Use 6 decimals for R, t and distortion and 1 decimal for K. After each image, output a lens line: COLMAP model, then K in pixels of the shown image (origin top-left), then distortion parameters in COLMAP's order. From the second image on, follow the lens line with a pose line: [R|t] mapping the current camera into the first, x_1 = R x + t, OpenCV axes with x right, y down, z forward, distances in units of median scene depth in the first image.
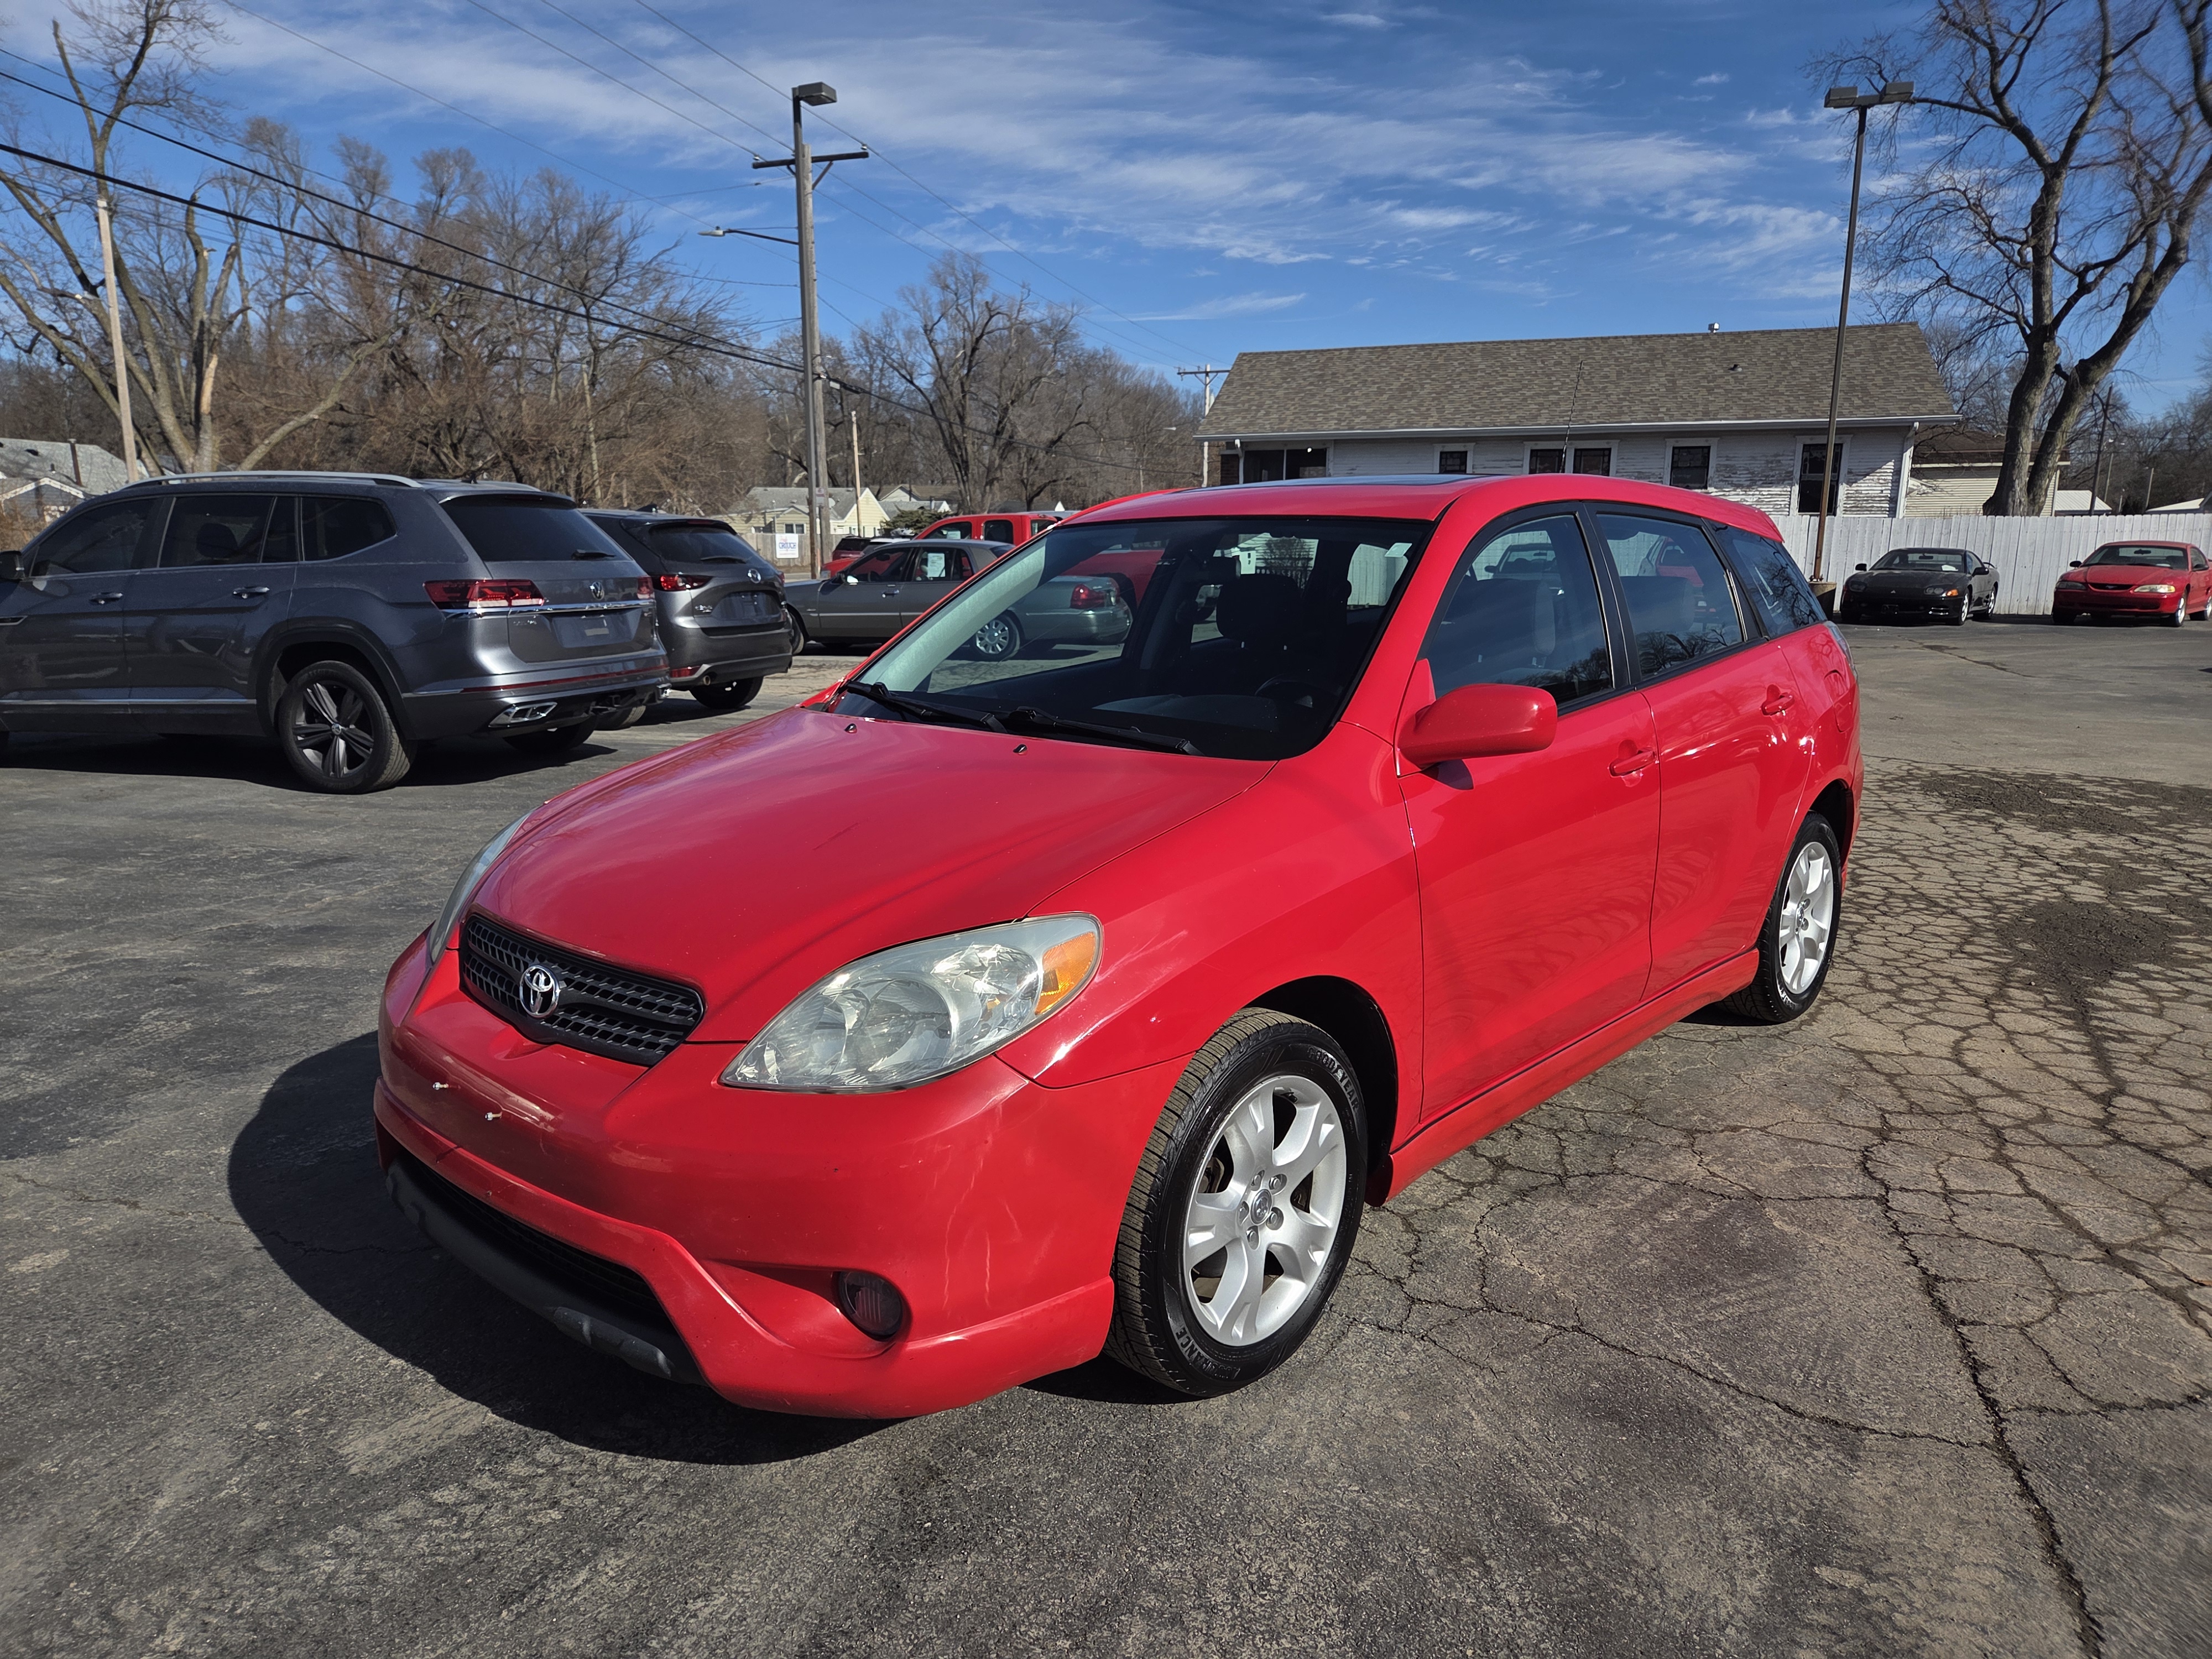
lens RADIAL K [[1460.4, 0, 1102.5], [0, 1460.4, 839.3], [0, 0, 1]] dist [0.067208, -0.057767]
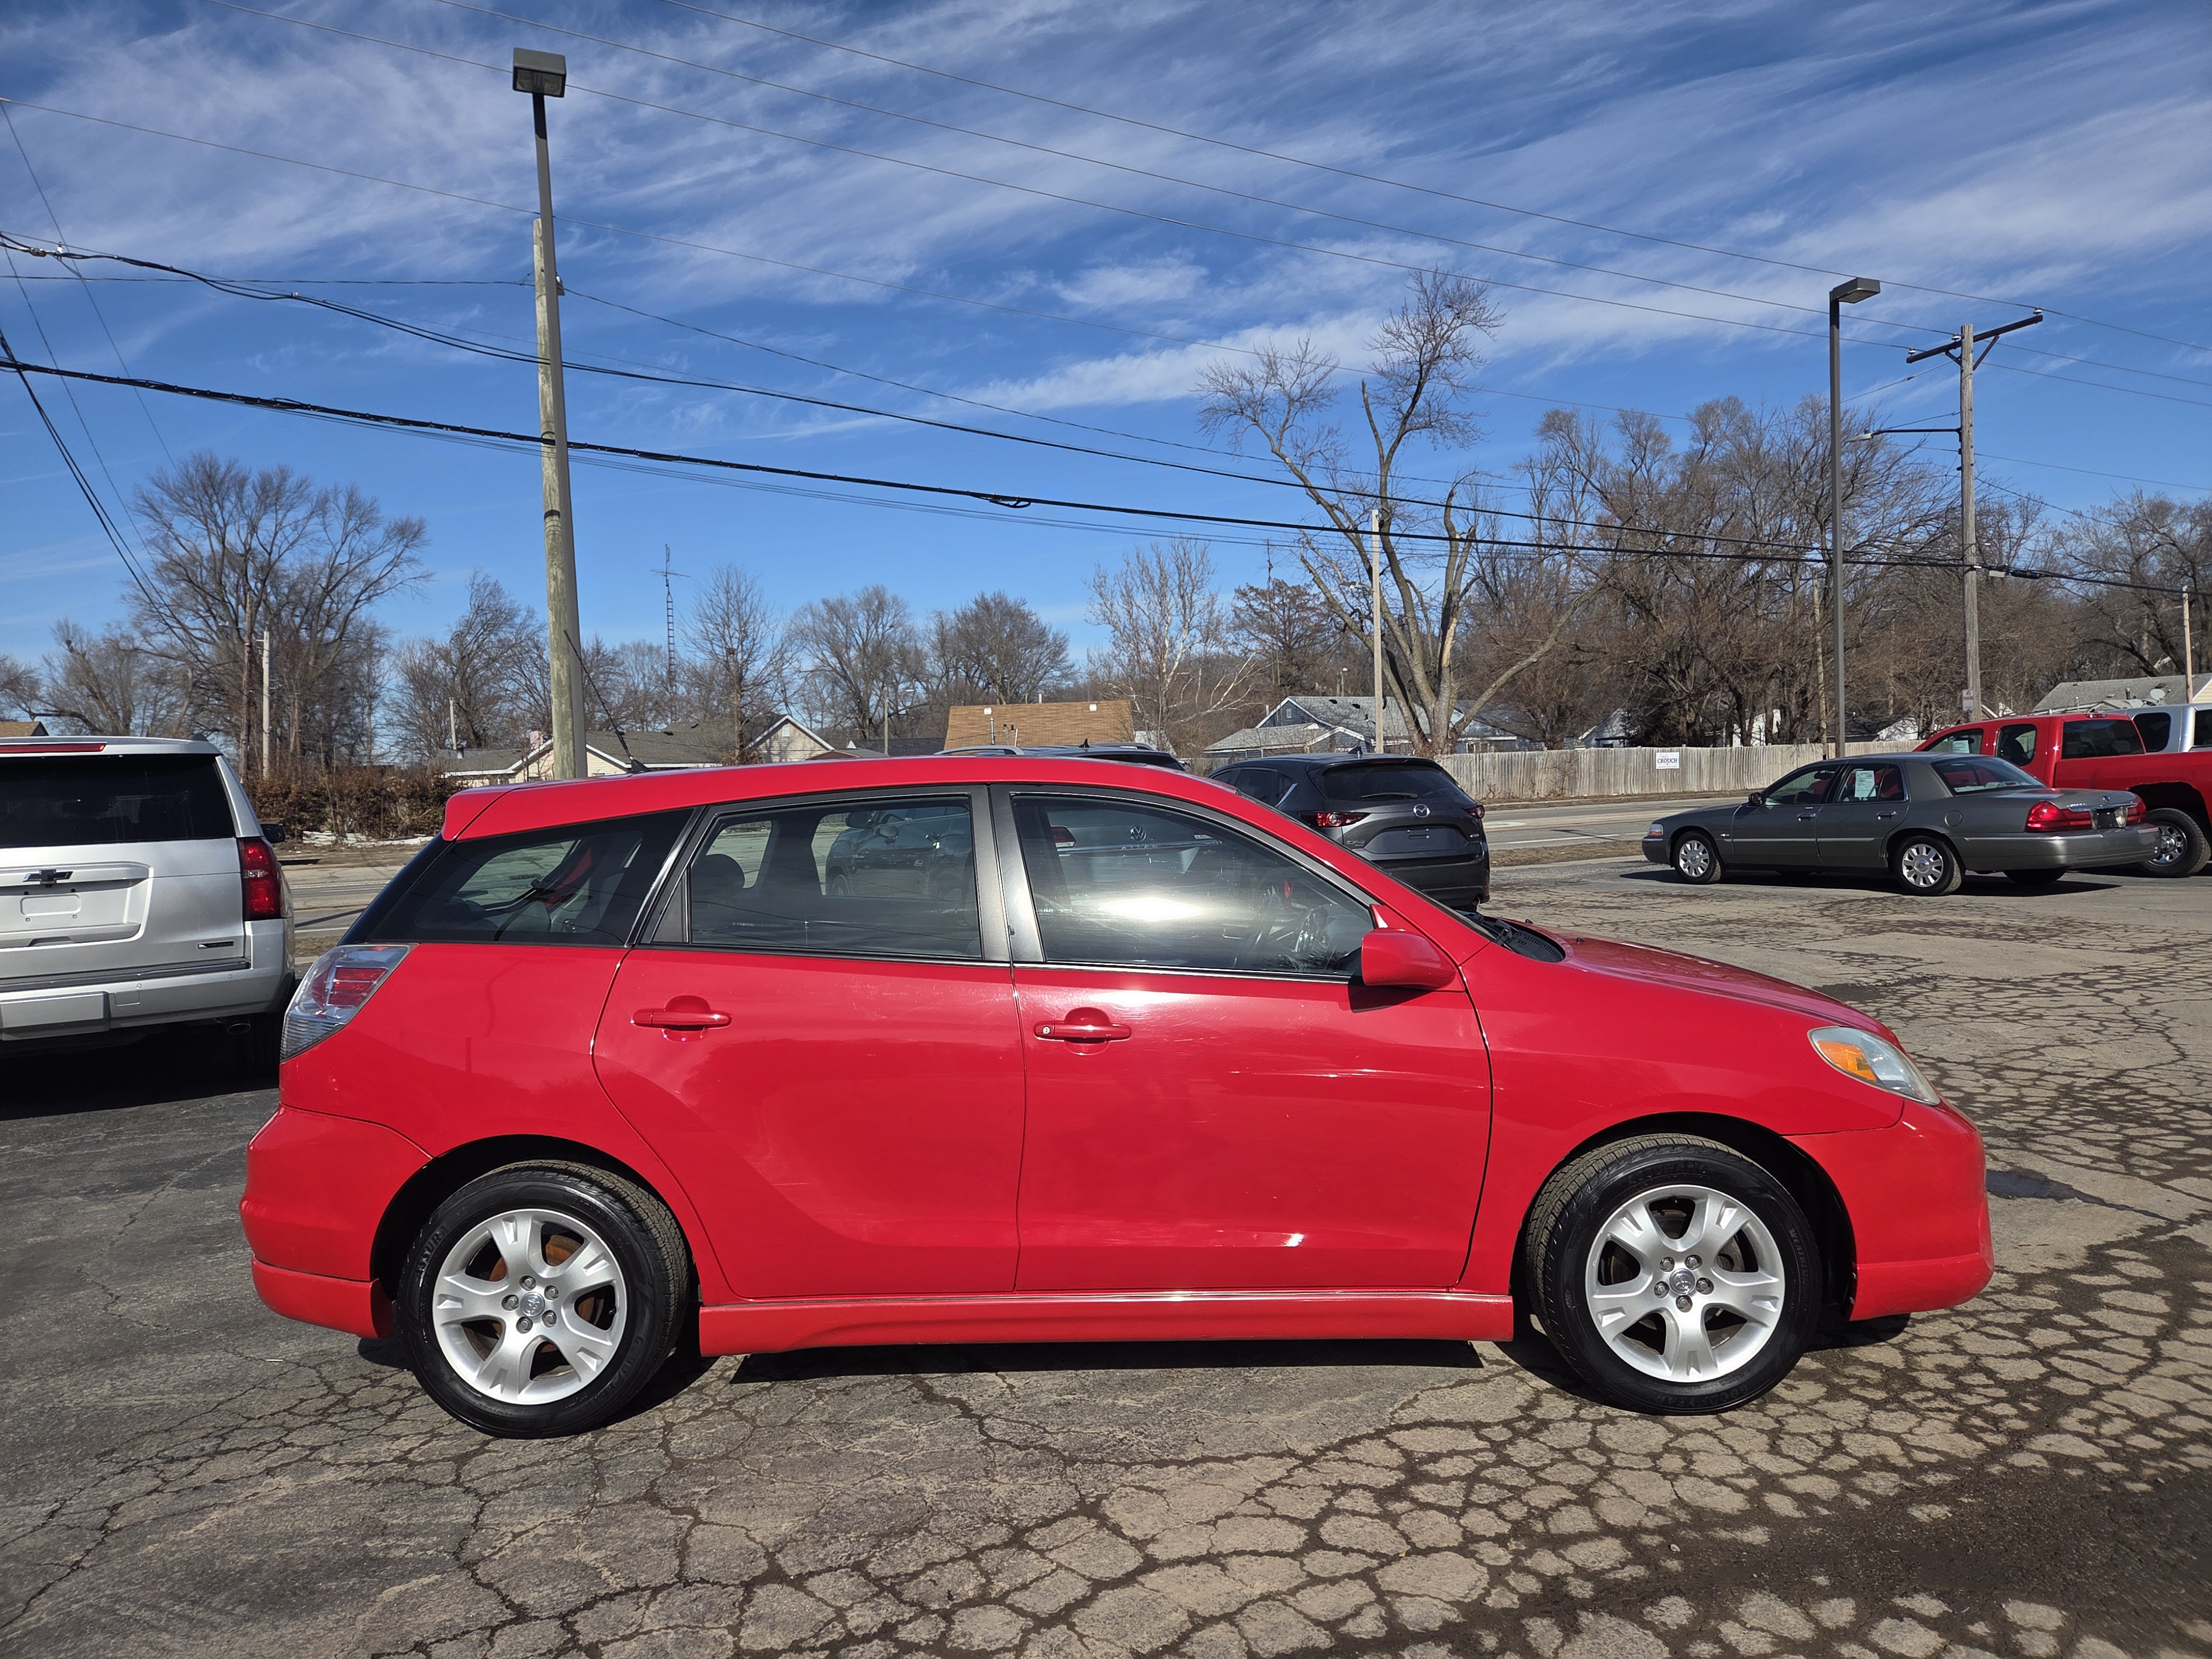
lens RADIAL K [[1461.7, 0, 1113.0], [0, 1461.7, 836.1], [0, 0, 1]] dist [0.067108, -0.055883]
pose [[0.679337, 0.002705, -0.733822, 0.507103], [-0.109019, 0.989268, -0.097278, -0.055723], [0.725683, 0.146085, 0.672341, 0.226263]]
